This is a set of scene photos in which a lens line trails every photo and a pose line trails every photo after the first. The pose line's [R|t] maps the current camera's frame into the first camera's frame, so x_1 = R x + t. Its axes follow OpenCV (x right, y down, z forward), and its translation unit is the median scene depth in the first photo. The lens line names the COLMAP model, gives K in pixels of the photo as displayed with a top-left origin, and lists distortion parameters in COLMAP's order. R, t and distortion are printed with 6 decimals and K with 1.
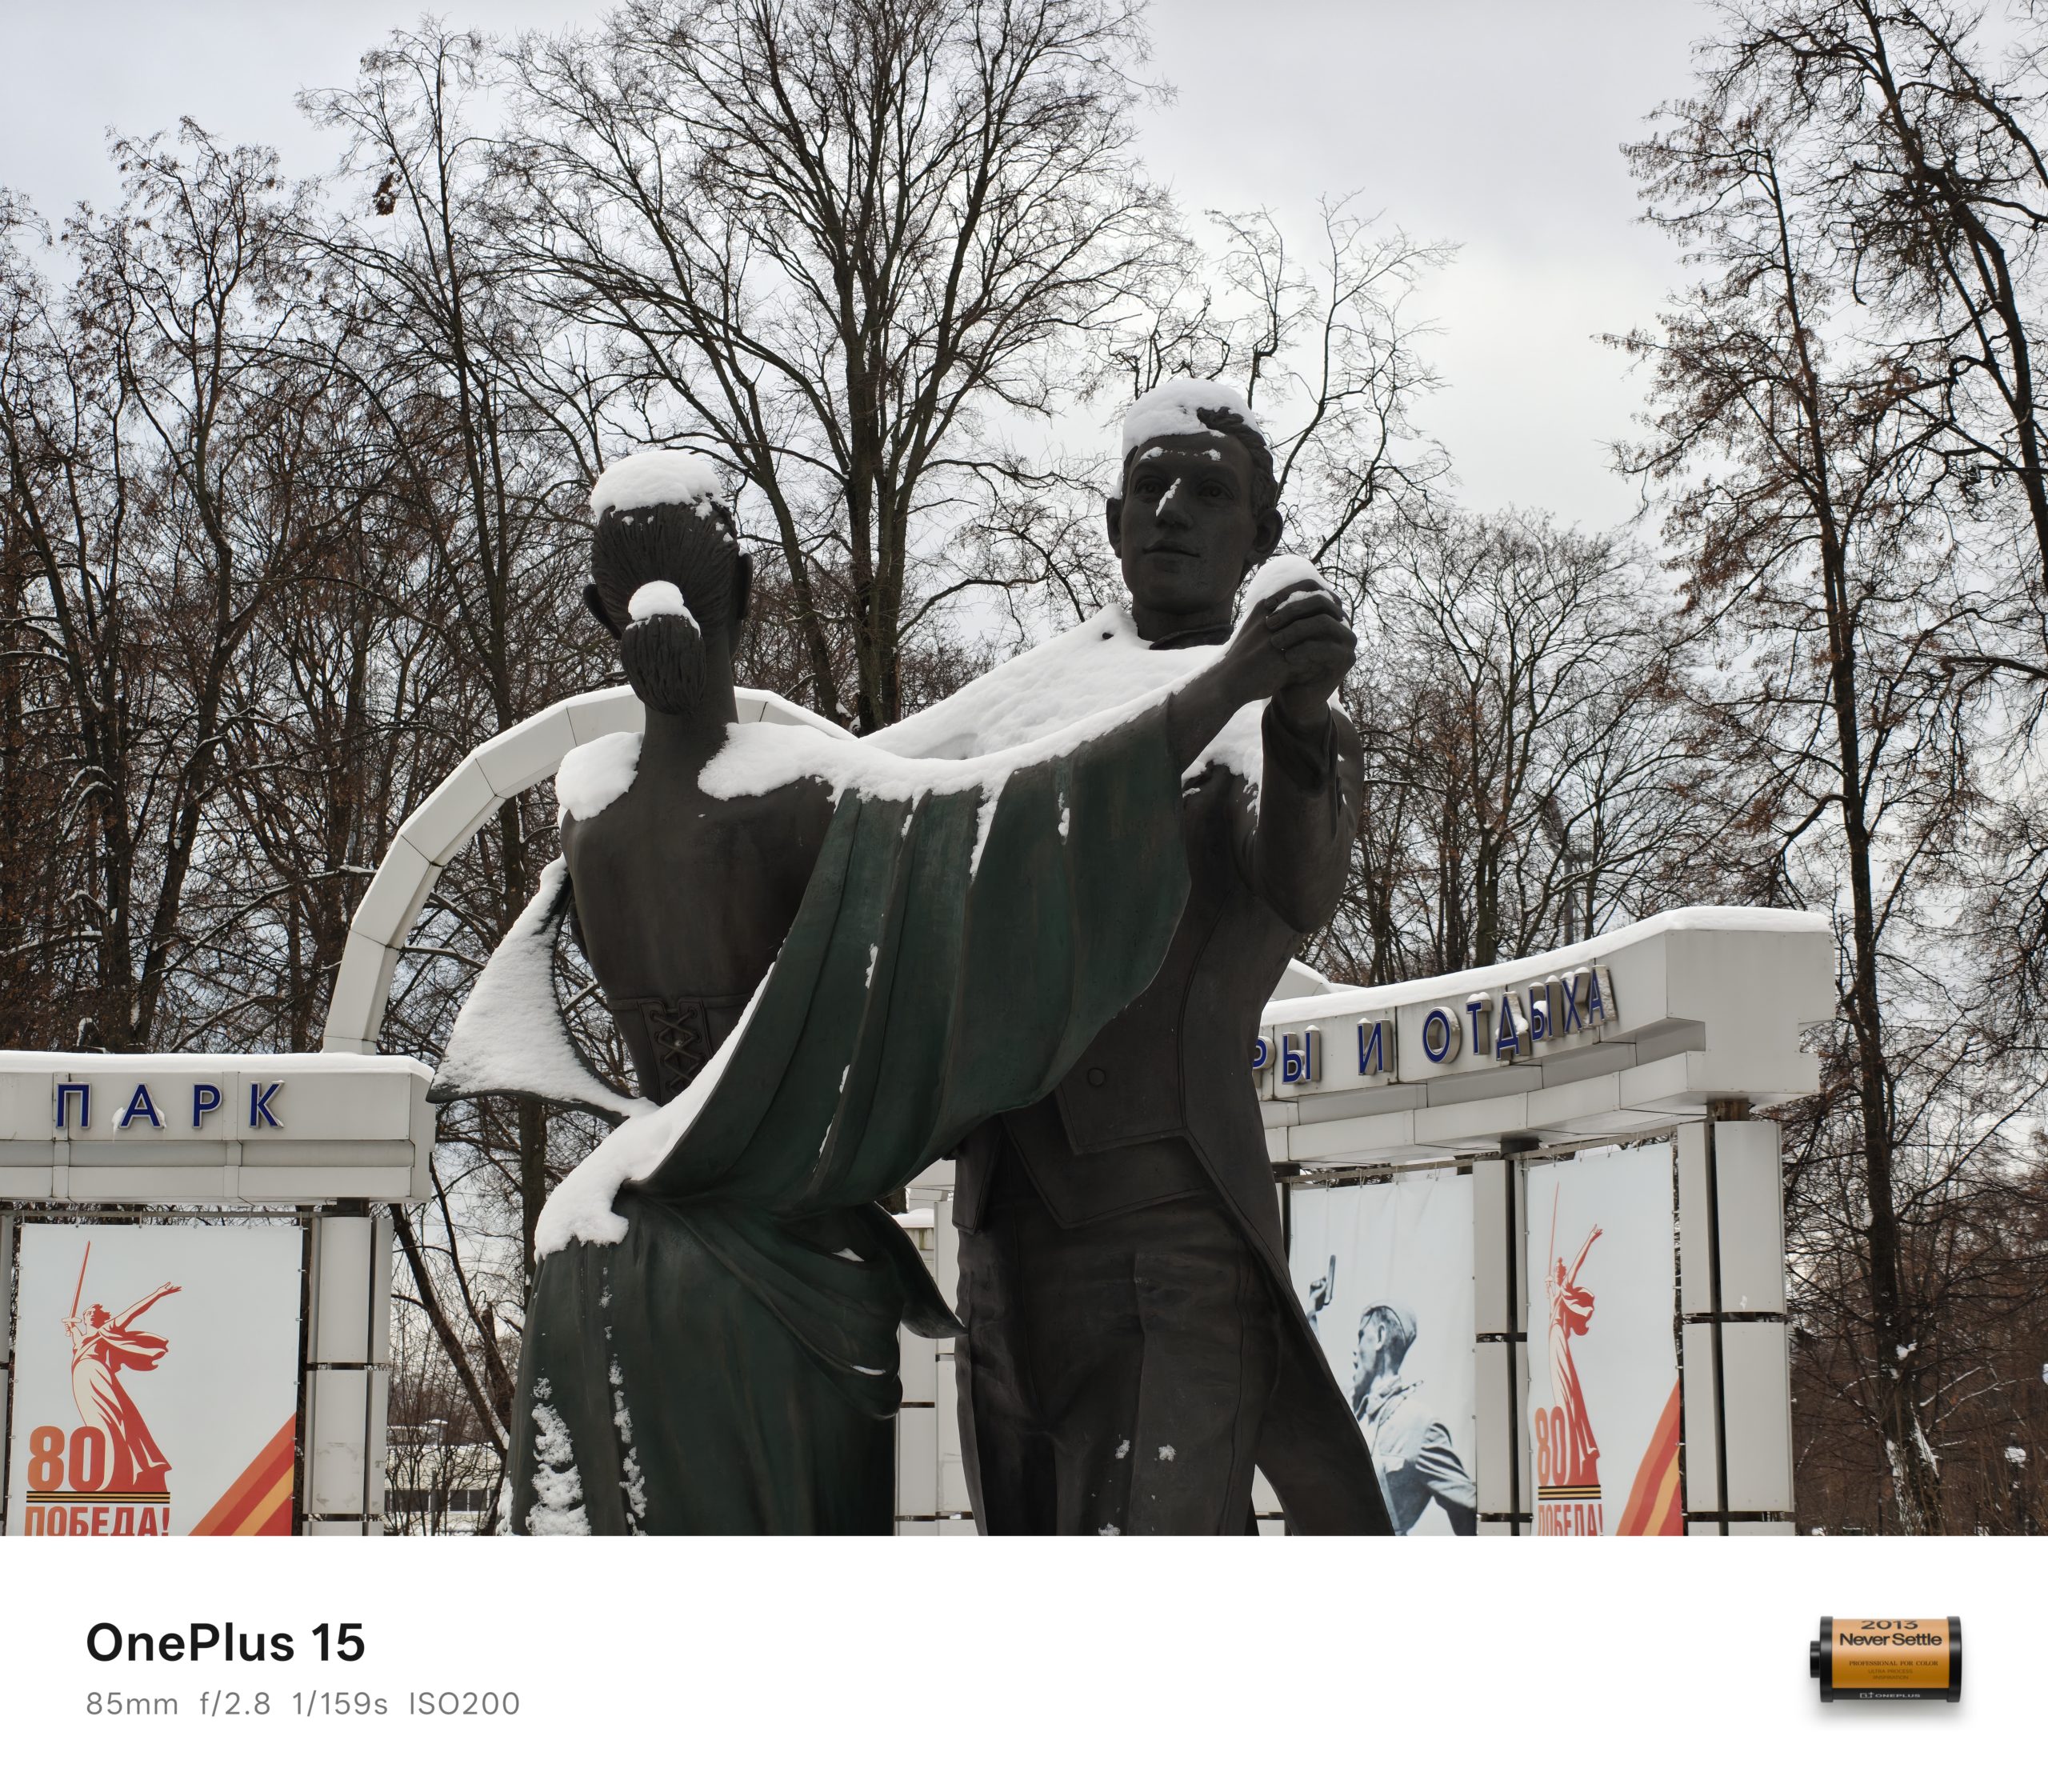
lens RADIAL K [[4823.1, 0, 1015.0], [0, 4823.1, 742.0], [0, 0, 1]] dist [0.034760, 0.000000]
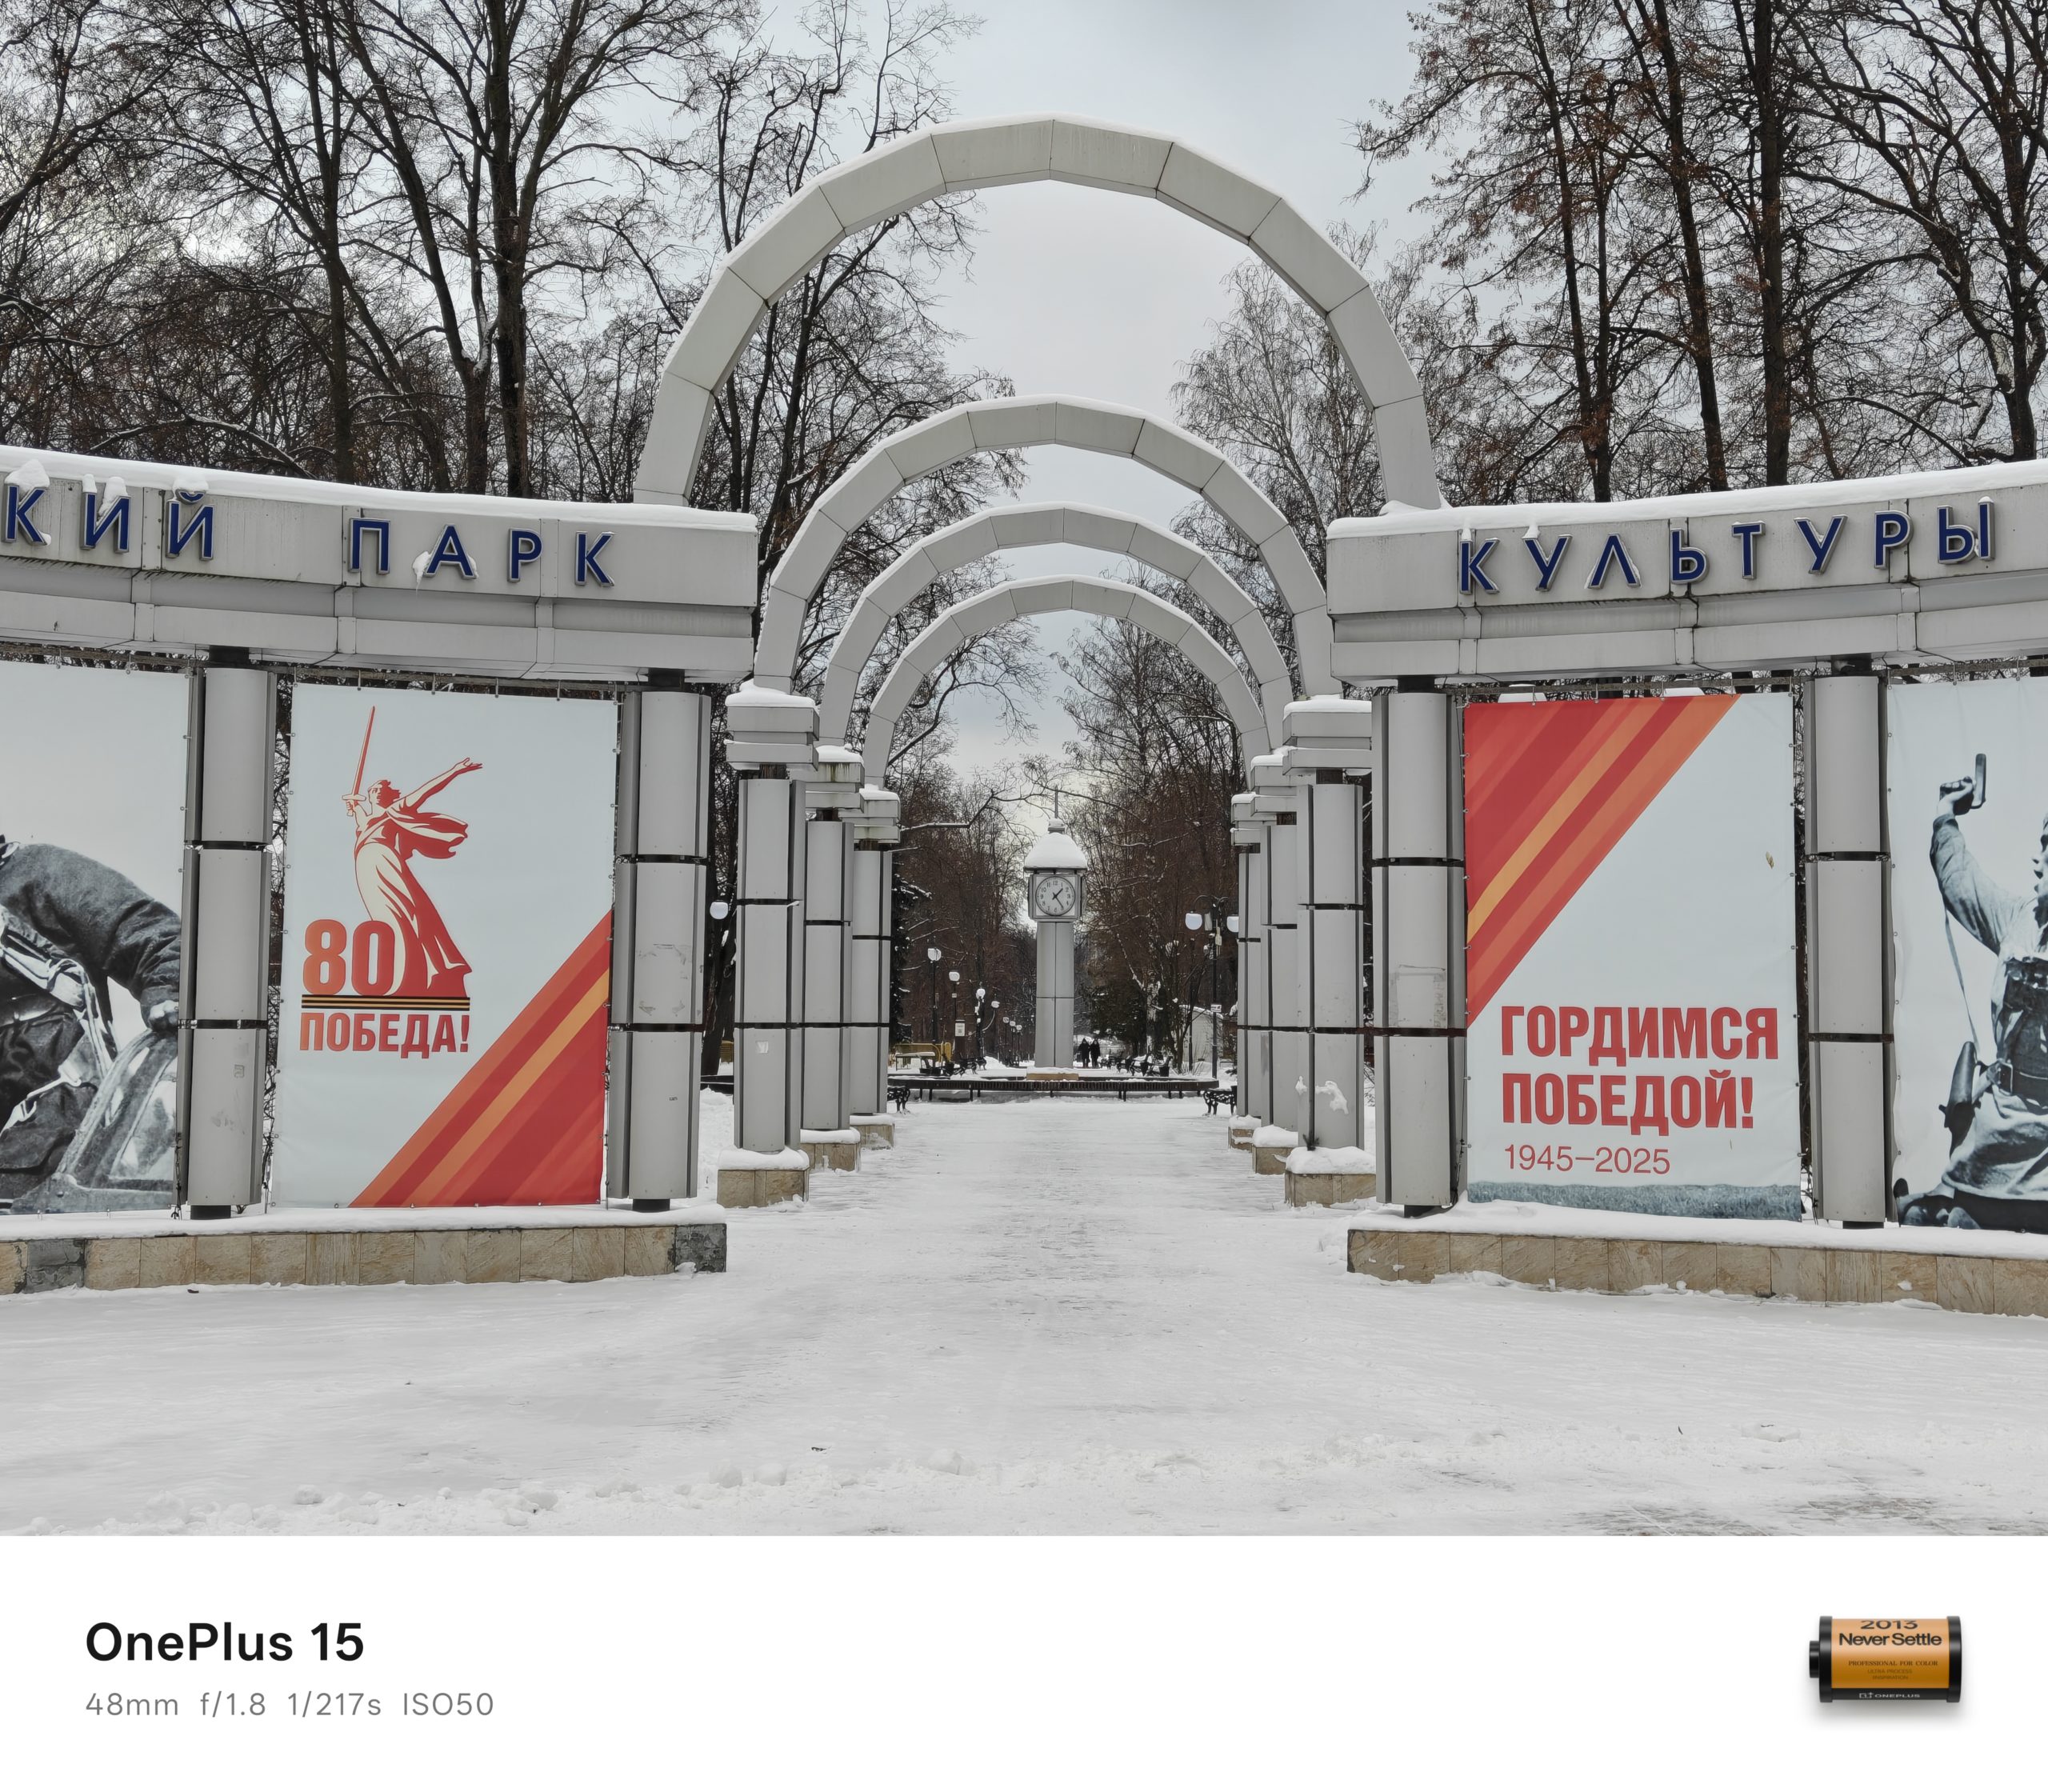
lens RADIAL K [[2980.6, 0, 1029.4], [0, 2980.6, 788.2], [0, 0, 1]] dist [0.037506, 0.000000]
pose [[0.950752, 0.032162, 0.308280, -0.244994], [-0.057372, 0.995676, 0.073061, 0.072624], [-0.304597, -0.087150, 0.948486, 0.462471]]
